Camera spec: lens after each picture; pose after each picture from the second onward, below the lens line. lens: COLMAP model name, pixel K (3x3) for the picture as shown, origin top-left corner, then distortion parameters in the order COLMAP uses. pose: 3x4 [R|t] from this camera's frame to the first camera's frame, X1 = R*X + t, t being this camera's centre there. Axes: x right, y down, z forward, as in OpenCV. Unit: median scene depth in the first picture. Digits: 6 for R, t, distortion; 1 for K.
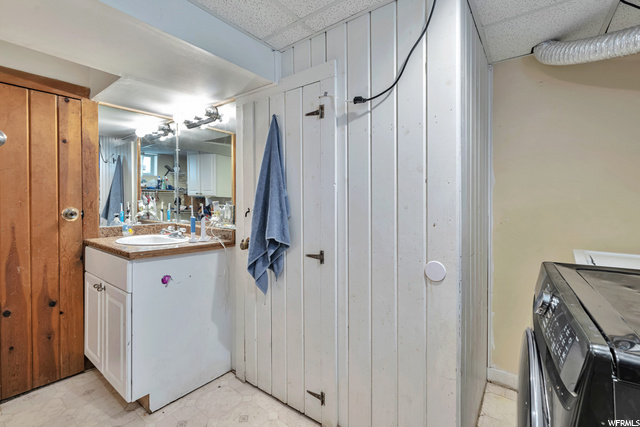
lens RADIAL K [[275.7, 0, 319.6], [0, 275.7, 207.5], [0, 0, 1]] dist [-0.001334, -0.000671]
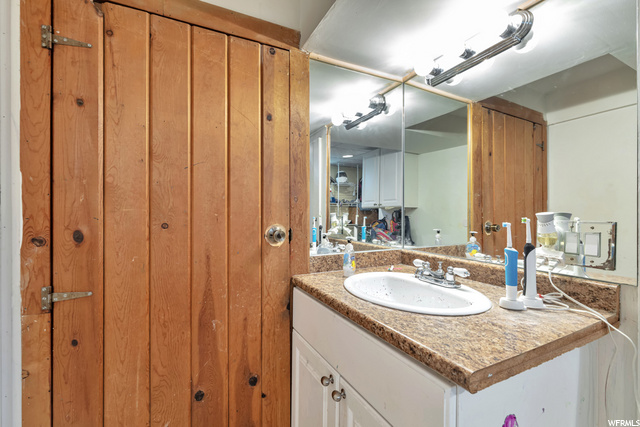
lens RADIAL K [[275.7, 0, 320.5], [0, 275.7, 216.6], [0, 0, 1]] dist [-0.001334, -0.000671]
pose [[0.924147, 0.003312, -0.382023, -0.583536], [-0.006291, 0.999959, -0.006549, -0.014188], [0.381985, 0.008455, 0.924130, 0.472819]]
